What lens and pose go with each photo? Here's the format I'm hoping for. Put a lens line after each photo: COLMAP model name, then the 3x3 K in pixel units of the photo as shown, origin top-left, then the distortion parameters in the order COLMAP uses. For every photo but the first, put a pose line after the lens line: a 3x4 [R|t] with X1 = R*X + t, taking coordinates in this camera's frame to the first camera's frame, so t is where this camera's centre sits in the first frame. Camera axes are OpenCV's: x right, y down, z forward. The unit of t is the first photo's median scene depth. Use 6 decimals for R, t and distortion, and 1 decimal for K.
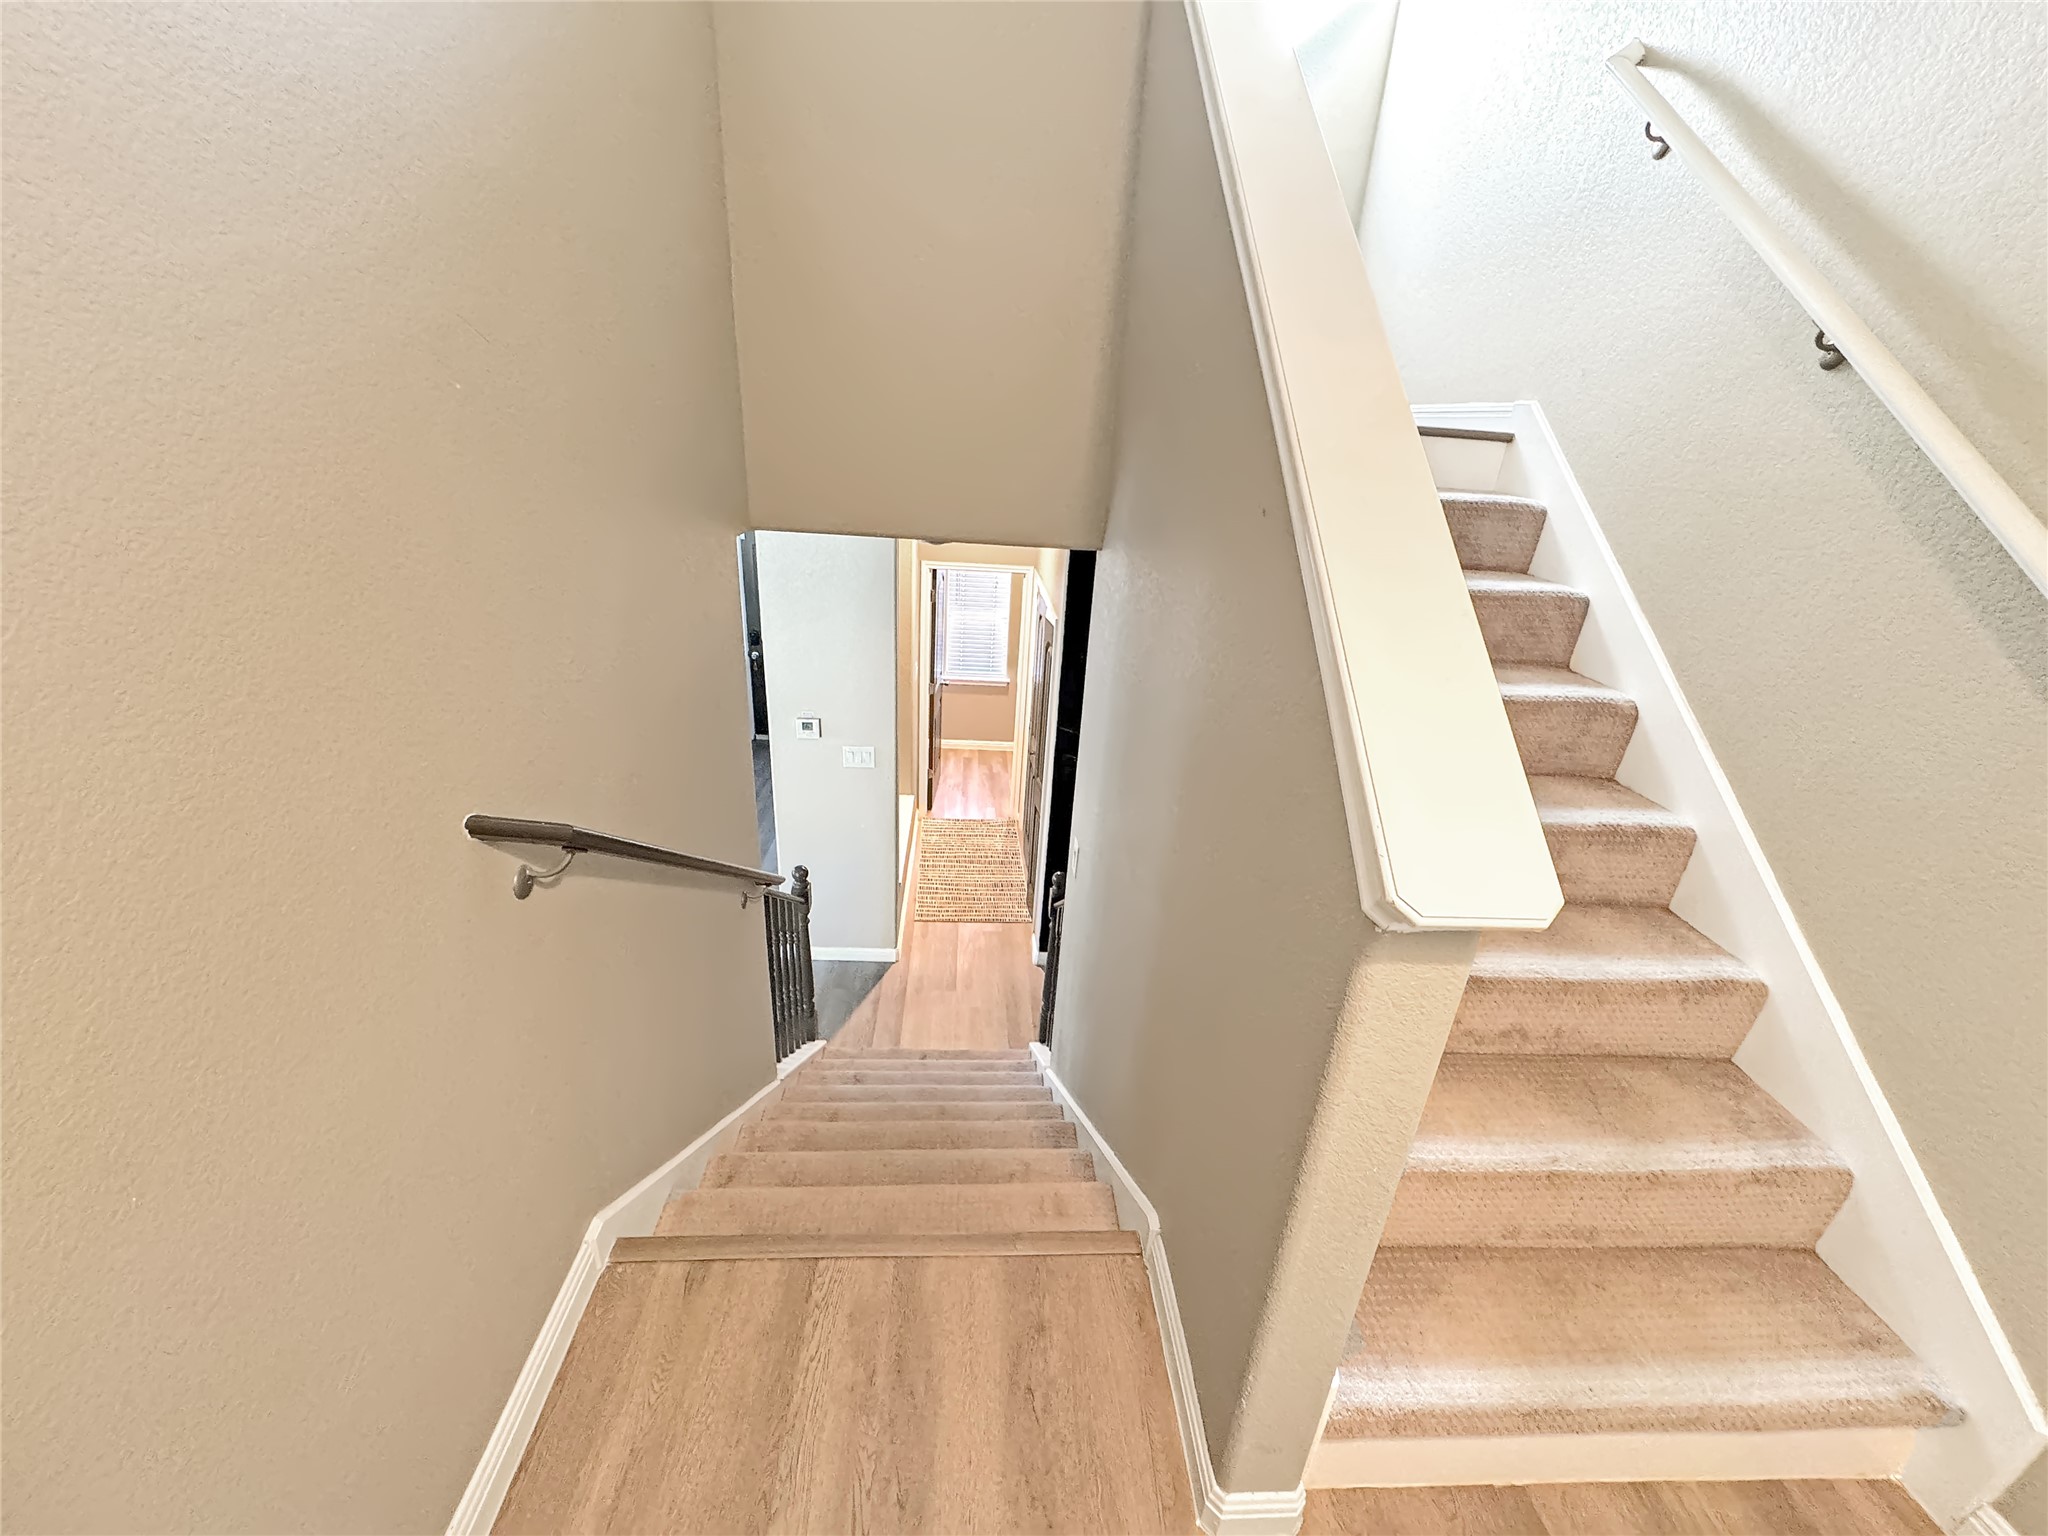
lens RADIAL K [[829.2, 0, 1016.8], [0, 829.2, 774.4], [0, 0, 1]] dist [0.001429, 0.000953]
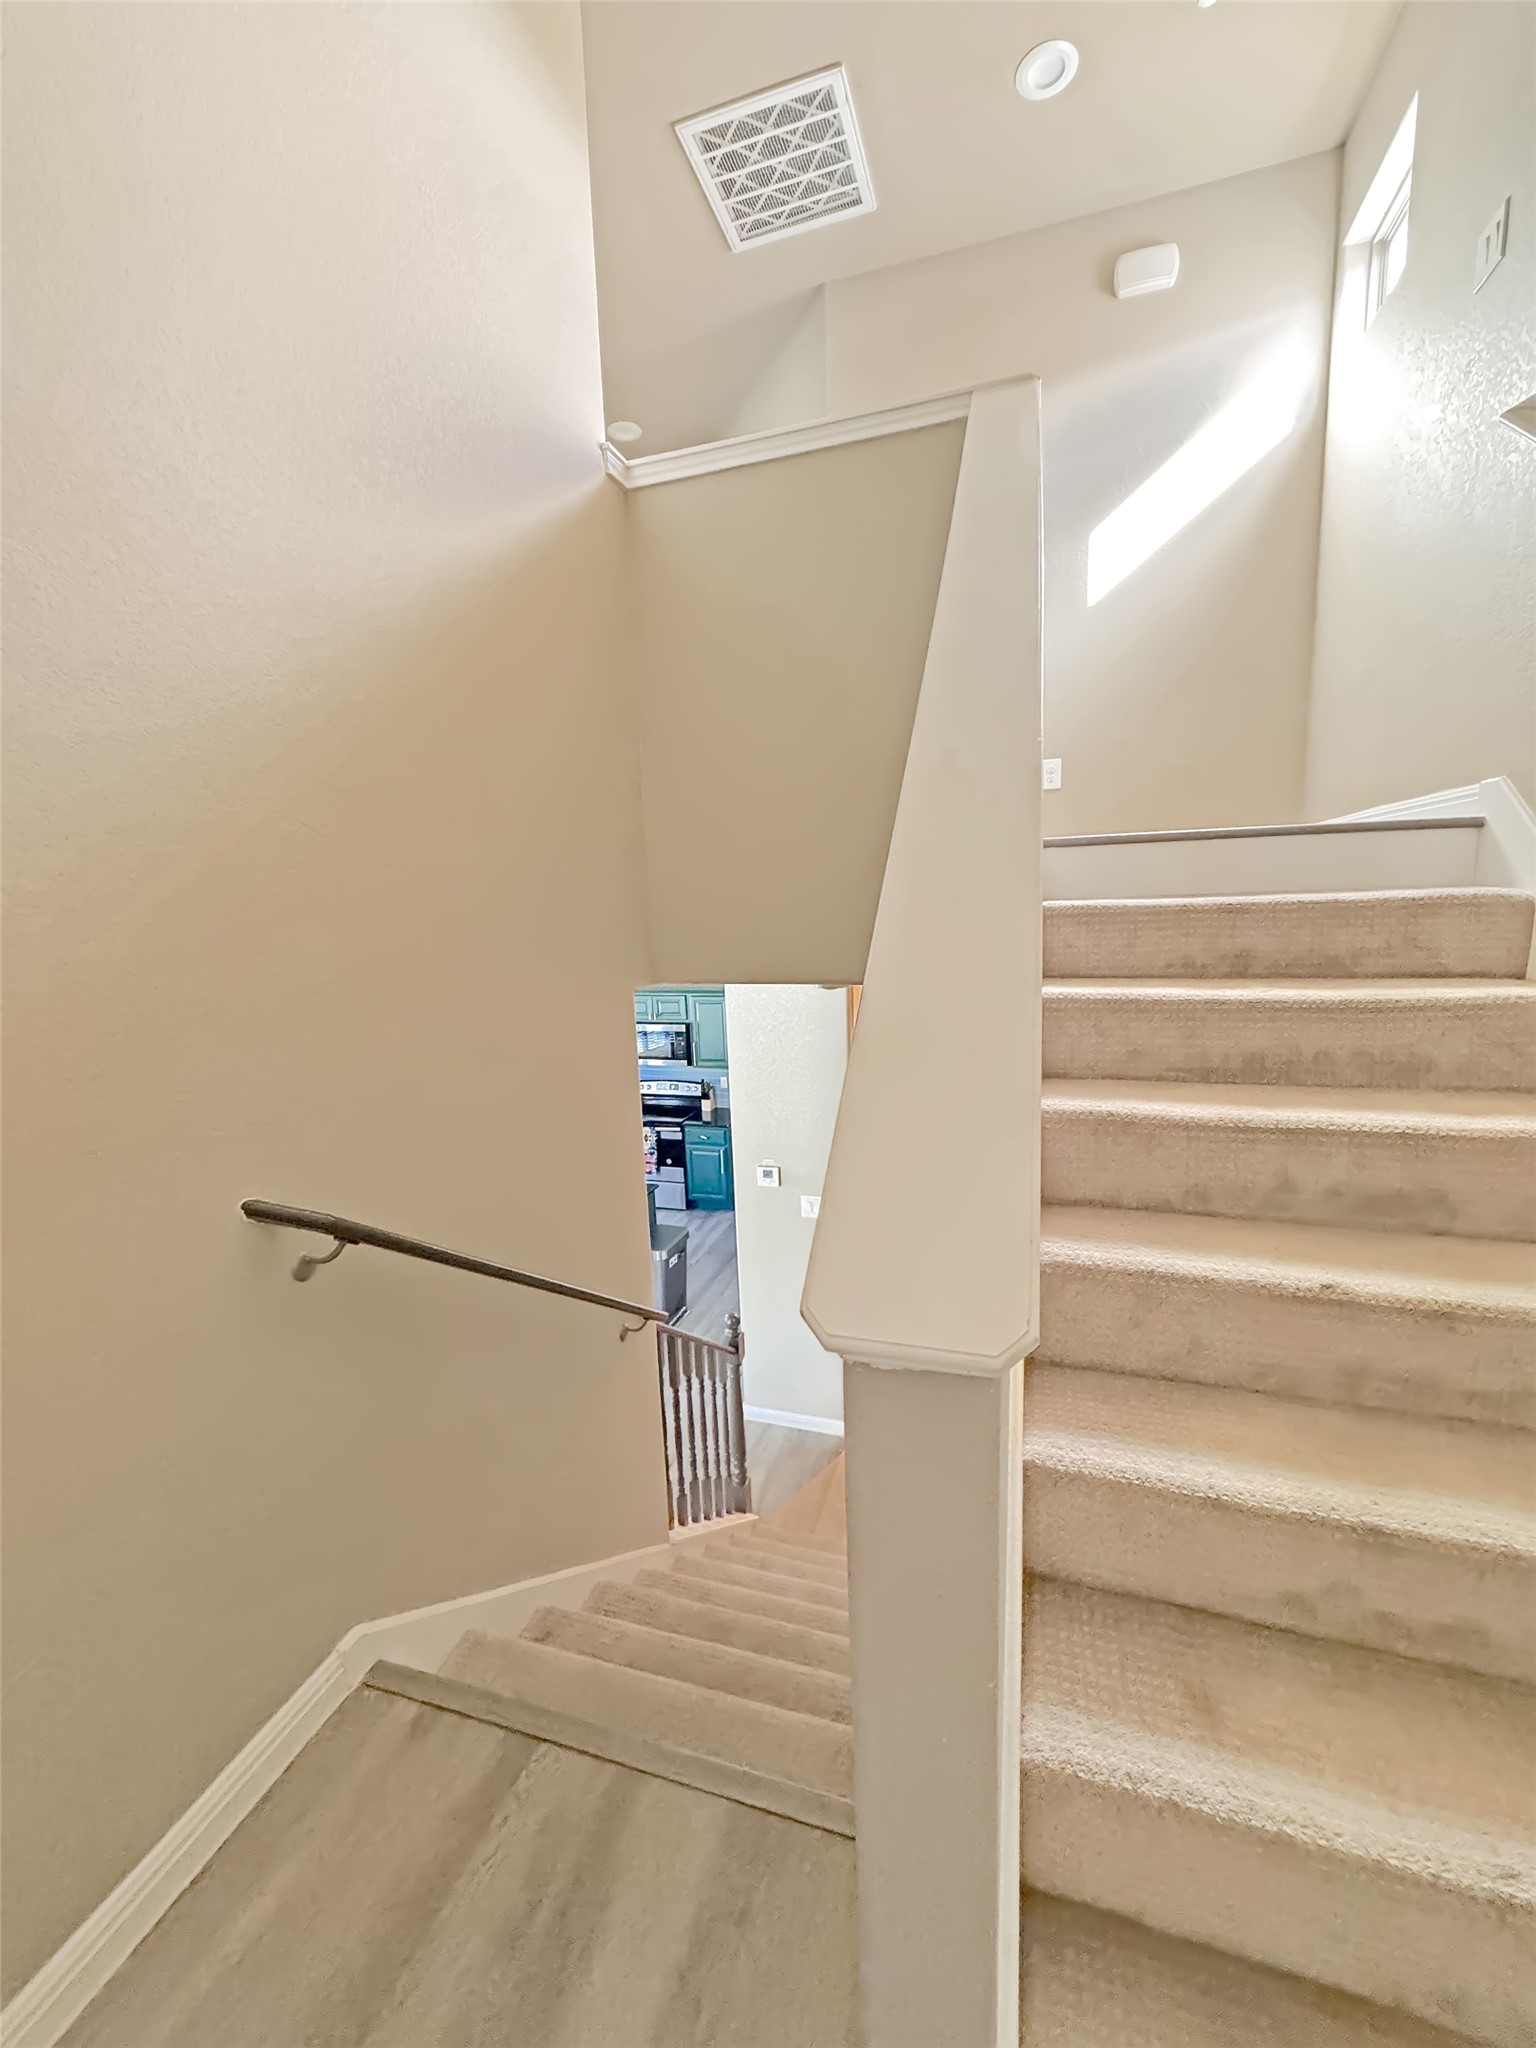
lens RADIAL K [[829.2, 0, 761.6], [0, 829.2, 1022.7], [0, 0, 1]] dist [0.001429, 0.000953]
pose [[0.926545, -0.040827, -0.373961, 0.237549], [-0.057097, 0.967313, -0.247073, 0.026577], [0.371825, 0.250277, 0.893928, 0.057400]]
